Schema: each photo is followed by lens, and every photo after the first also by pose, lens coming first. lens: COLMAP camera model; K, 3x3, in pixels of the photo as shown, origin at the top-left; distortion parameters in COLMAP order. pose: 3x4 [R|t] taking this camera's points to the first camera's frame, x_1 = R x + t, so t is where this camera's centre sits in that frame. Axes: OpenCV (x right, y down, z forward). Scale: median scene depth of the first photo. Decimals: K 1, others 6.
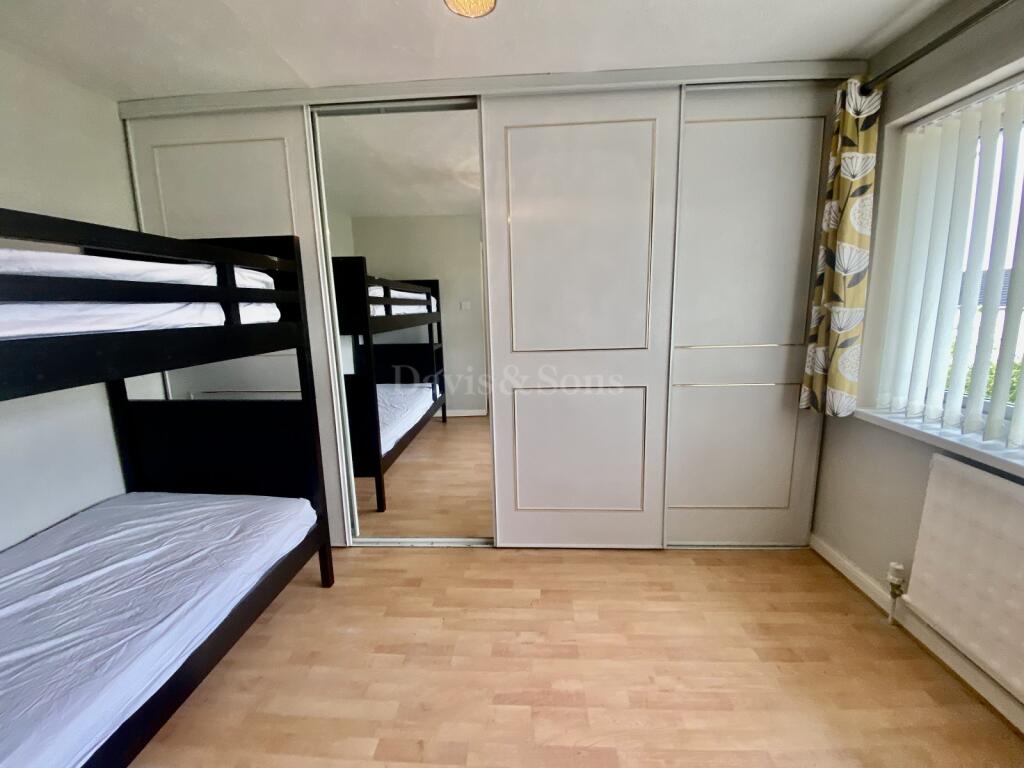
lens RADIAL K [[411.9, 0, 507.5], [0, 411.9, 381.5], [0, 0, 1]] dist [0.020673, -0.019678]
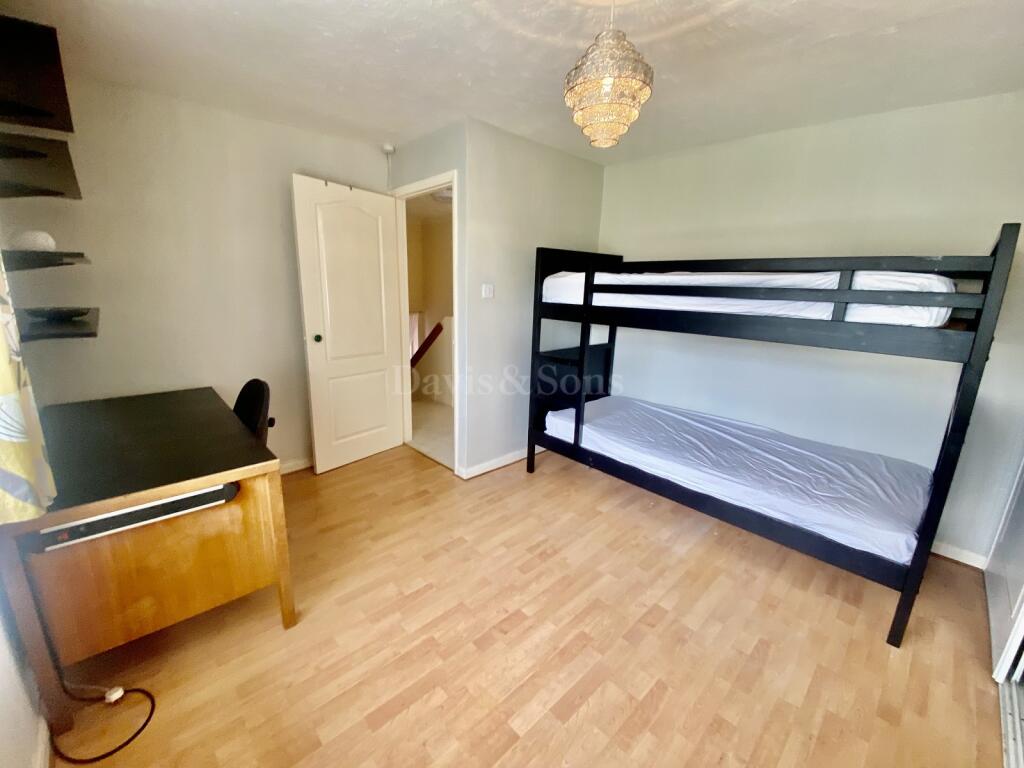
lens RADIAL K [[411.9, 0, 507.5], [0, 411.9, 381.5], [0, 0, 1]] dist [0.020673, -0.019678]
pose [[-0.684115, 0.174440, -0.708208, 0.810717], [-0.141422, 0.920828, 0.363421, -0.256838], [0.715533, 0.348778, -0.605283, 1.027664]]
